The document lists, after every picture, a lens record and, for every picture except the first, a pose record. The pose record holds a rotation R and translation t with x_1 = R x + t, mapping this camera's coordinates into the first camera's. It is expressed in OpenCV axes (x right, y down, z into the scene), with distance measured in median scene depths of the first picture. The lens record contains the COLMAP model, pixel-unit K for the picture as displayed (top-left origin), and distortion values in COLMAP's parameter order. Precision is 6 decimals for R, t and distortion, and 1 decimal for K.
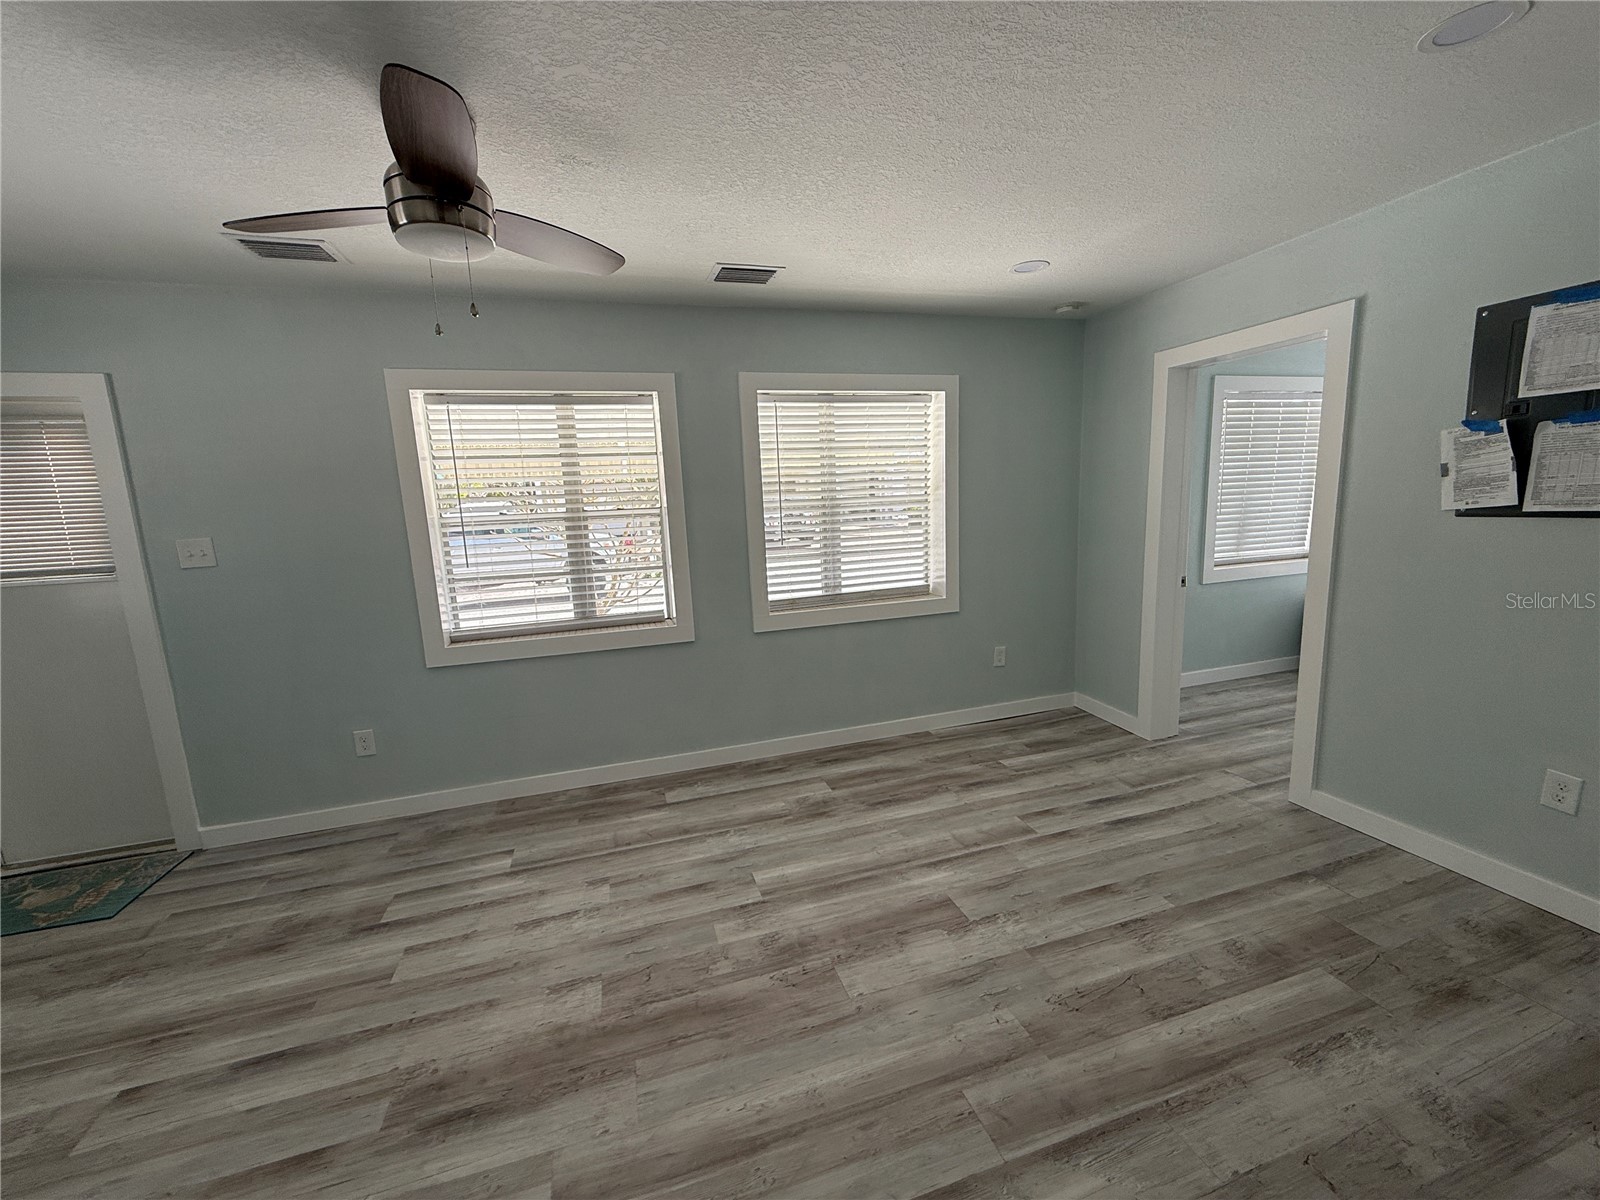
lens RADIAL K [[640.9, 0, 800.0], [0, 640.9, 600.0], [0, 0, 1]] dist [0.003313, 0.000048]
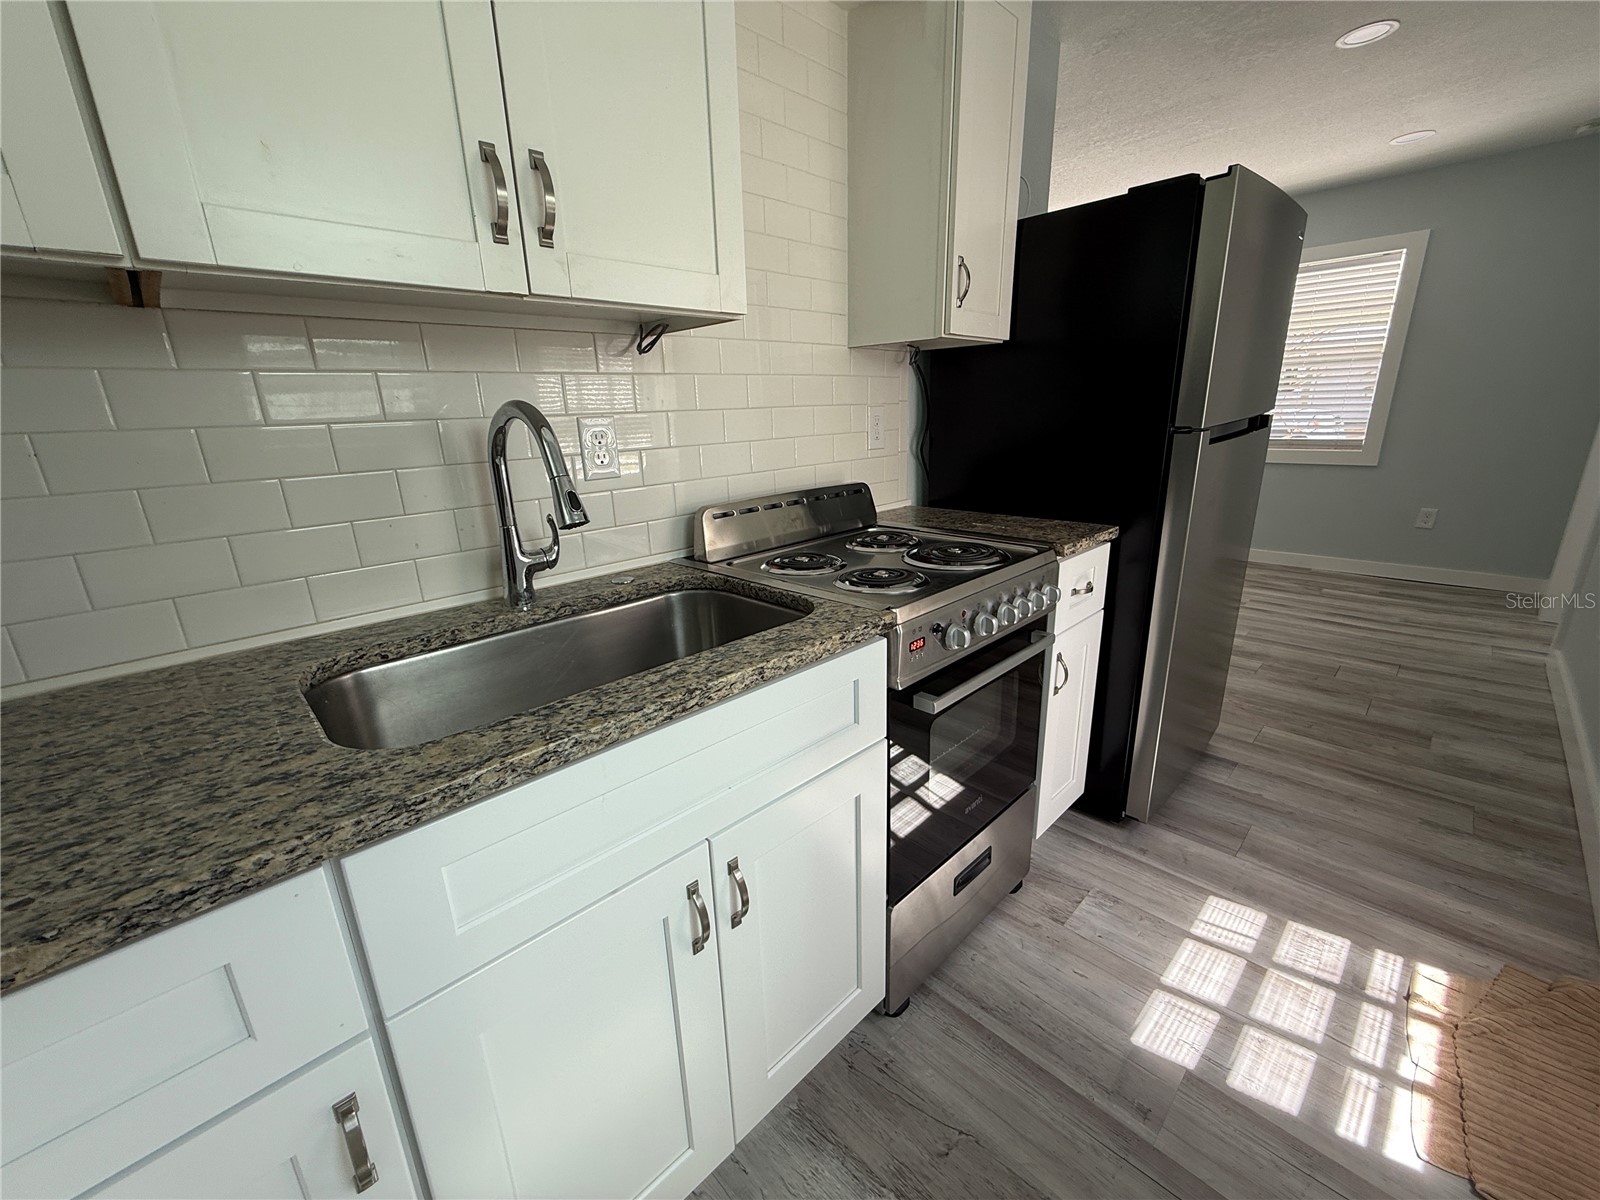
lens RADIAL K [[640.9, 0, 800.0], [0, 640.9, 600.0], [0, 0, 1]] dist [0.003313, 0.000048]
pose [[0.452315, 0.283593, -0.845569, 1.281329], [-0.134033, 0.958945, 0.249920, 0.153216], [0.881729, 0.000292, 0.471756, -0.590498]]
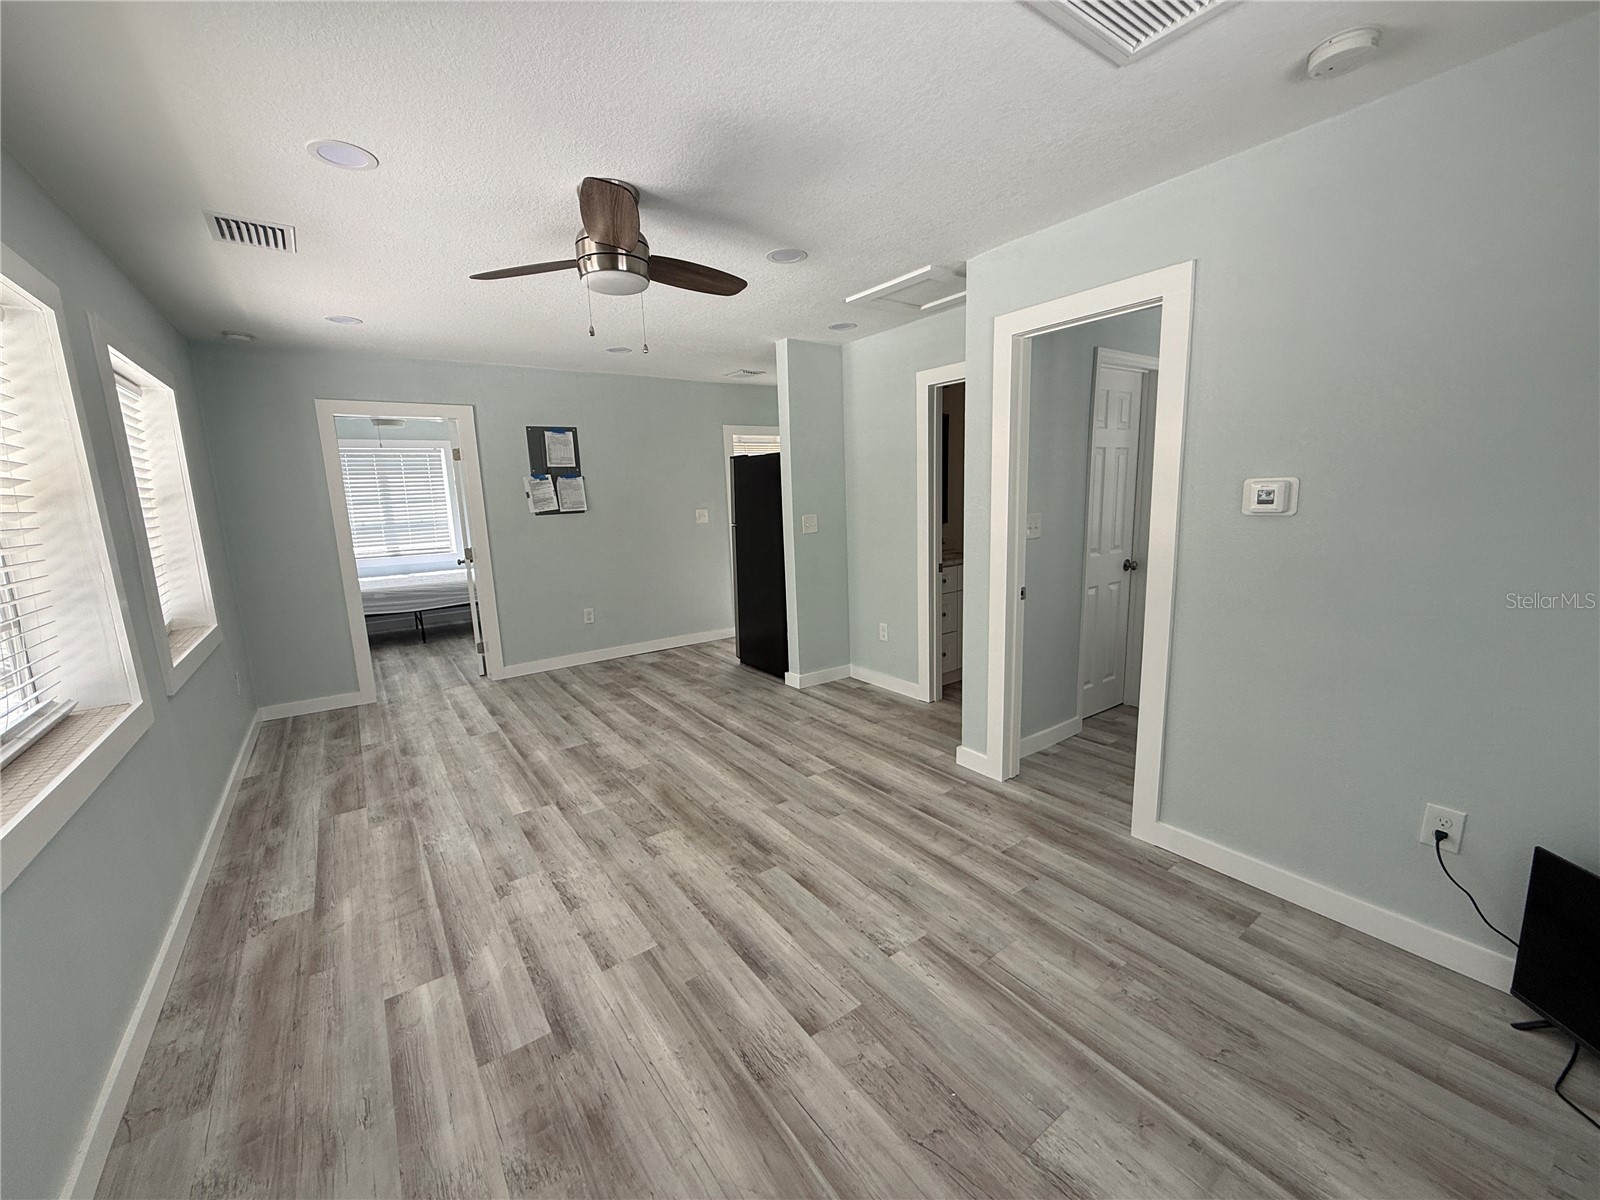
lens RADIAL K [[640.9, 0, 800.0], [0, 640.9, 600.0], [0, 0, 1]] dist [0.003313, 0.000048]
pose [[-0.320081, -0.105700, 0.941475, -1.382119], [0.199984, 0.963826, 0.176200, -0.051410], [-0.926042, 0.244678, -0.287364, 0.818362]]
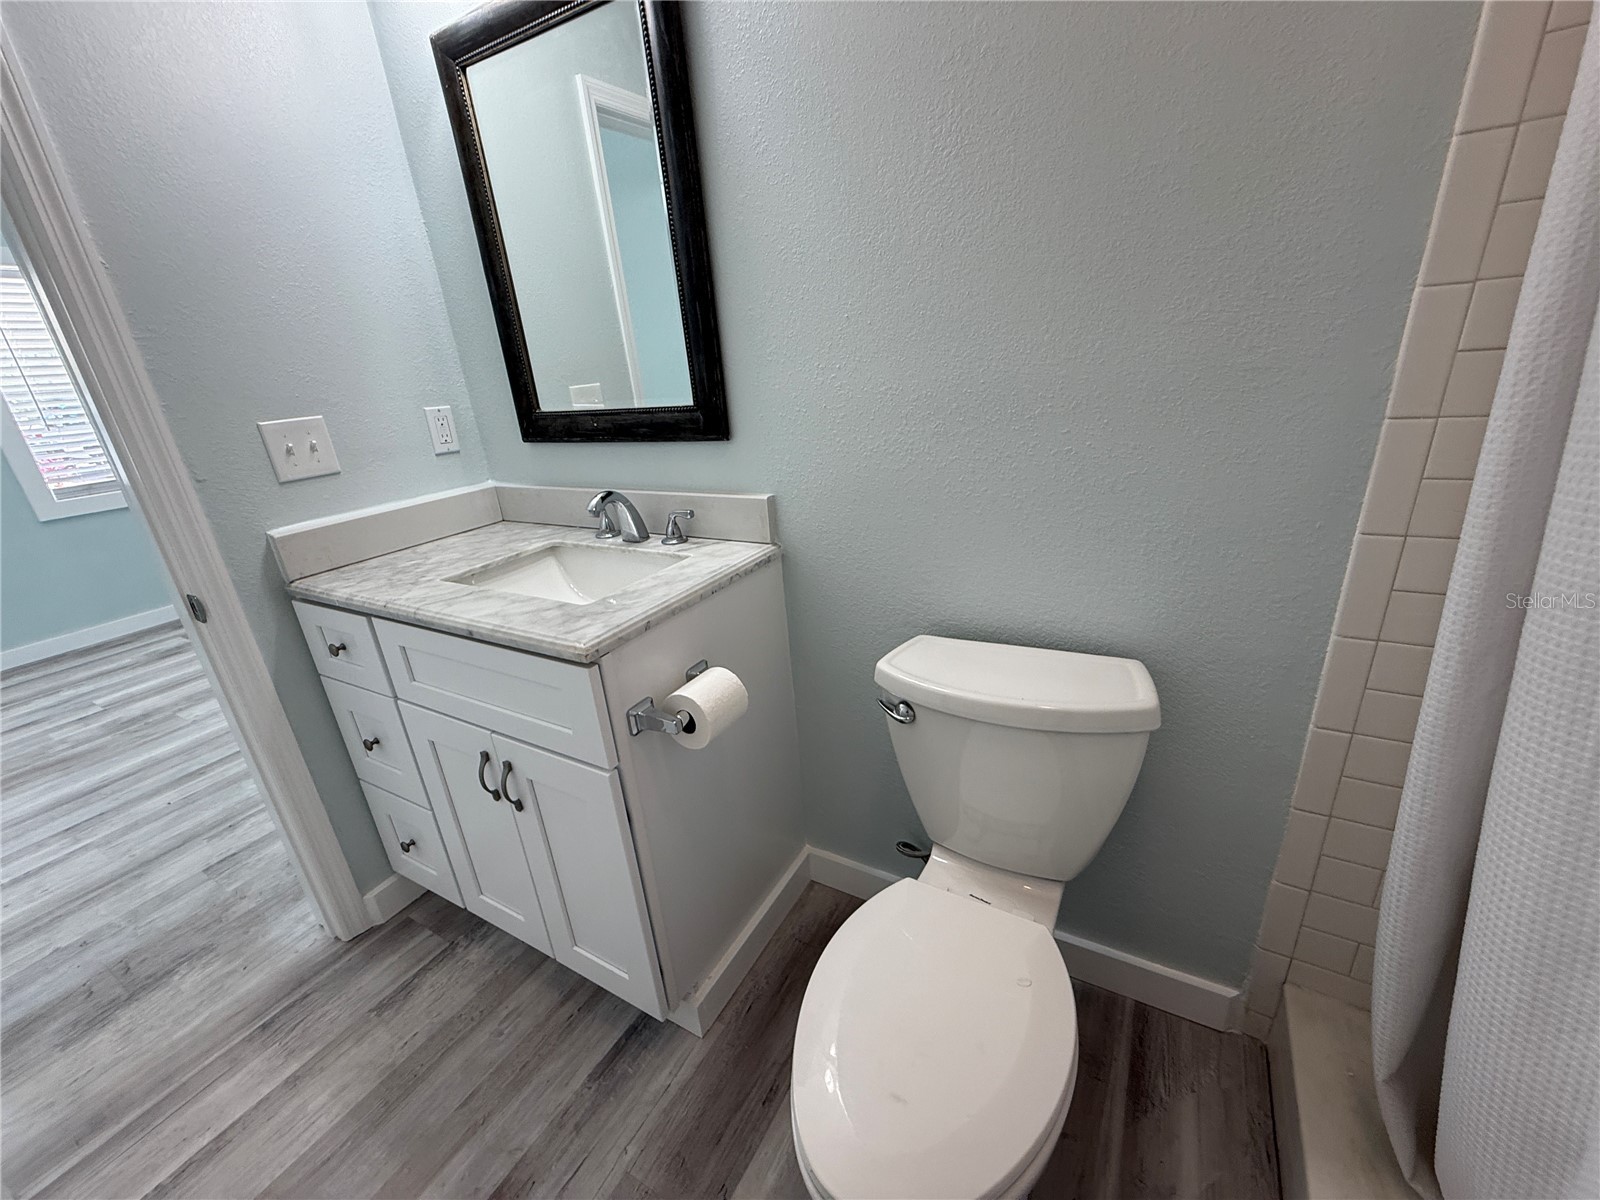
lens RADIAL K [[640.9, 0, 800.0], [0, 640.9, 600.0], [0, 0, 1]] dist [0.003313, 0.000048]
pose [[0.733095, -0.253192, 0.631241, 0.198638], [0.153687, 0.965786, 0.208894, 0.210366], [-0.662534, -0.056126, 0.746926, -0.817879]]
